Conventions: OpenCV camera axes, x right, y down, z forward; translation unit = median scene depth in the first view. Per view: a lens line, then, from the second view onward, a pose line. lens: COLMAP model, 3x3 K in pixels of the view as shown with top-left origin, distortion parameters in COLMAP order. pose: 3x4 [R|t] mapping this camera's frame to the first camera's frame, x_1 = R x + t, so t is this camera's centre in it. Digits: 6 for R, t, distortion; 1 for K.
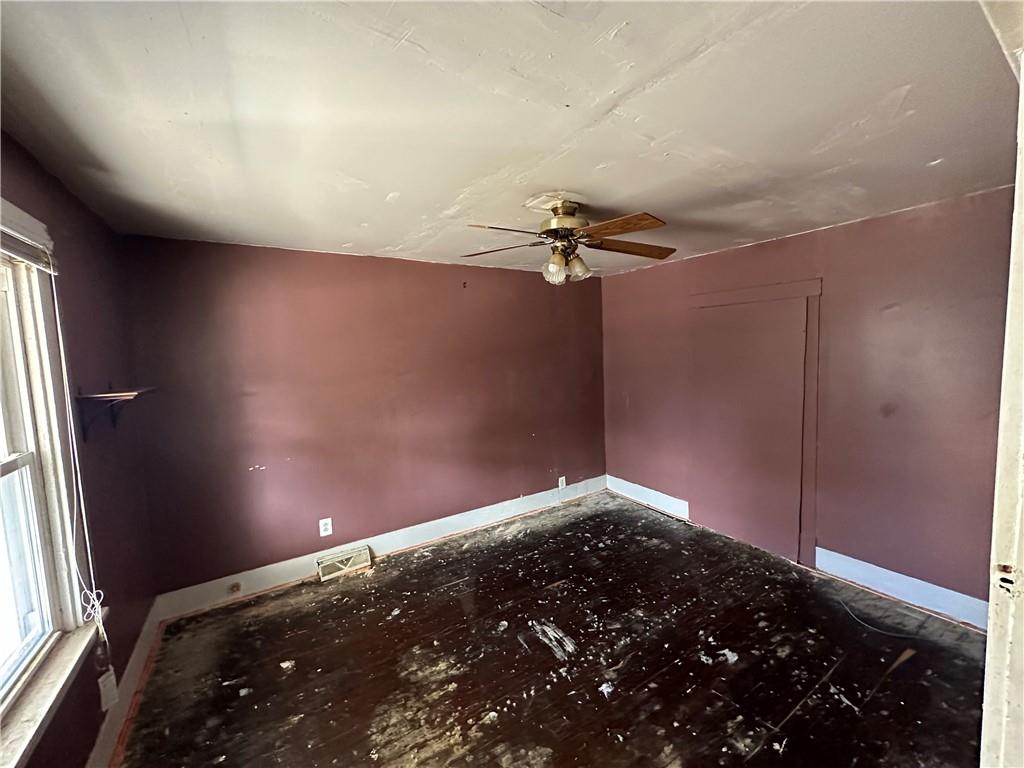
lens RADIAL K [[409.7, 0, 514.5], [0, 409.7, 386.8], [0, 0, 1]] dist [-0.001322, 0.000456]
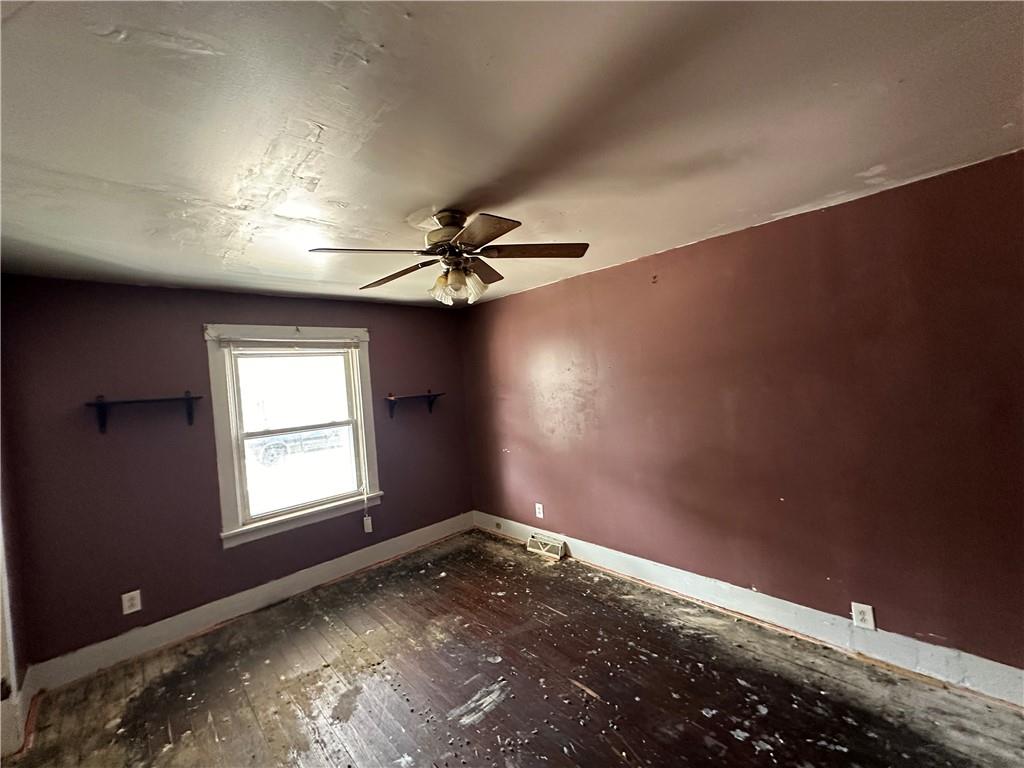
lens RADIAL K [[409.7, 0, 511.9], [0, 409.7, 384.9], [0, 0, 1]] dist [-0.001322, 0.000456]
pose [[0.191112, 0.038434, -0.980815, 0.667988], [-0.018883, 0.999192, 0.035474, -0.072477], [0.981386, 0.011741, 0.191684, 0.628417]]
